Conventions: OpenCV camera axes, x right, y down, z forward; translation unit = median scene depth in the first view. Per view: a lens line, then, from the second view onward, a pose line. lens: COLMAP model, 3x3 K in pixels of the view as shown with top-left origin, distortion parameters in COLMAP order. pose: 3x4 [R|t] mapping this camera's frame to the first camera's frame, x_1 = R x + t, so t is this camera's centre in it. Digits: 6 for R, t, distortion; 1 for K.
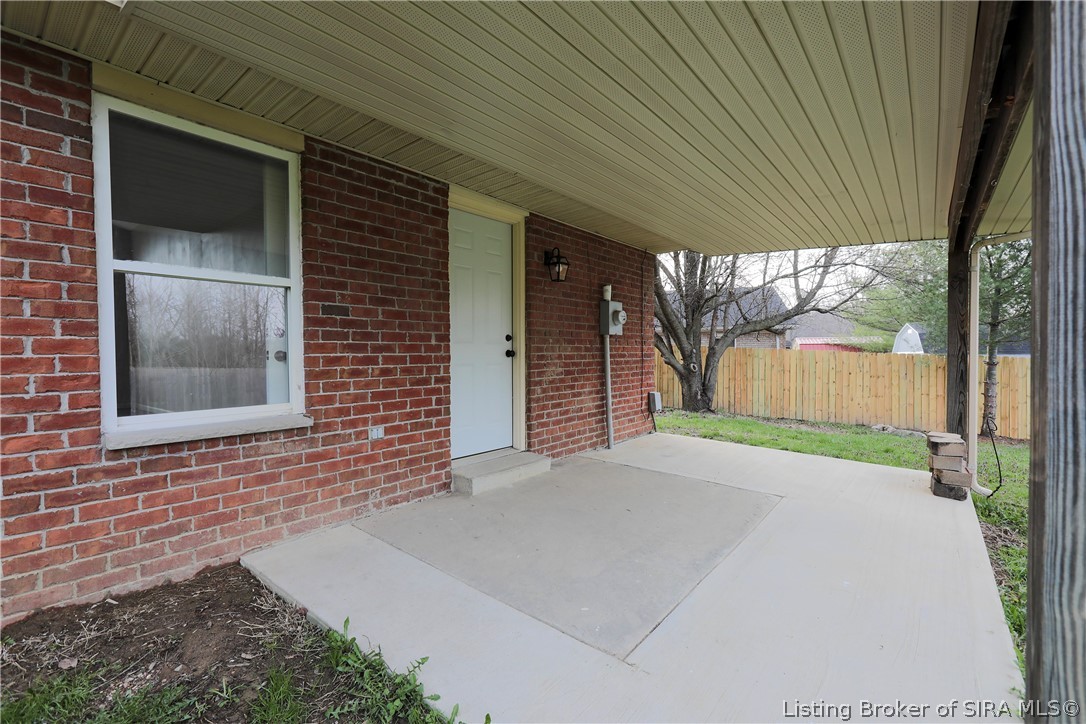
lens RADIAL K [[478.5, 0, 541.5], [0, 478.5, 360.8], [0, 0, 1]] dist [-0.007490, 0.002862]
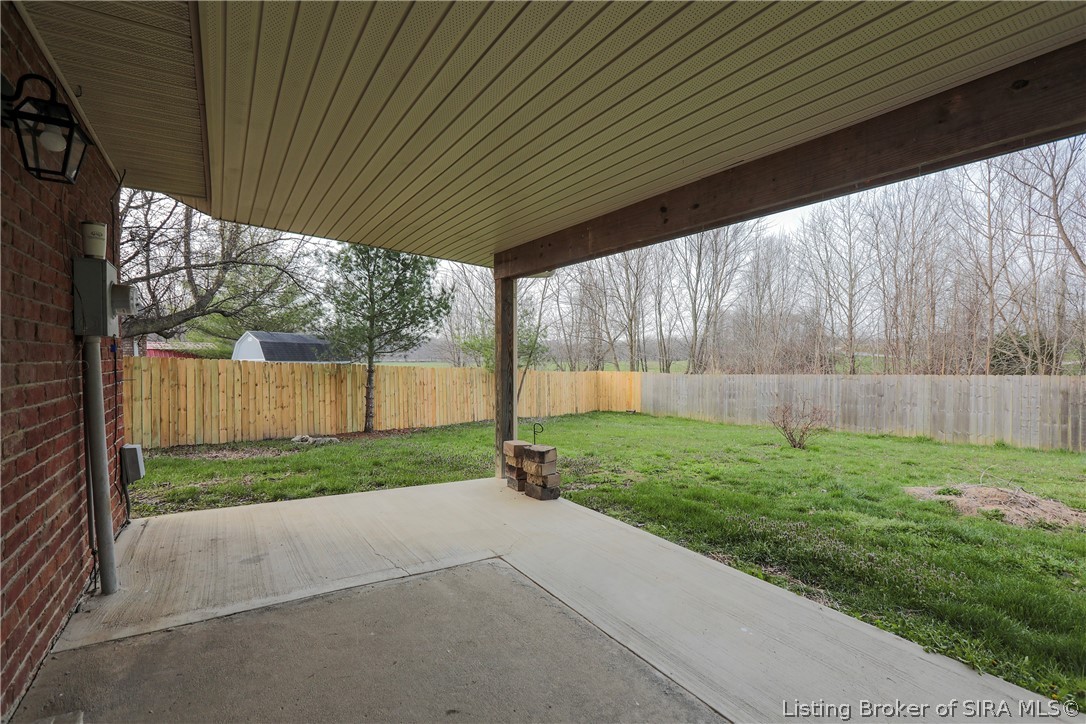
lens RADIAL K [[478.5, 0, 540.7], [0, 478.5, 359.3], [0, 0, 1]] dist [-0.007490, 0.002862]
pose [[0.297173, 0.000874, 0.954823, -0.068379], [0.013181, 0.999901, -0.005017, -0.010964], [-0.954733, 0.014077, 0.297132, 0.207550]]
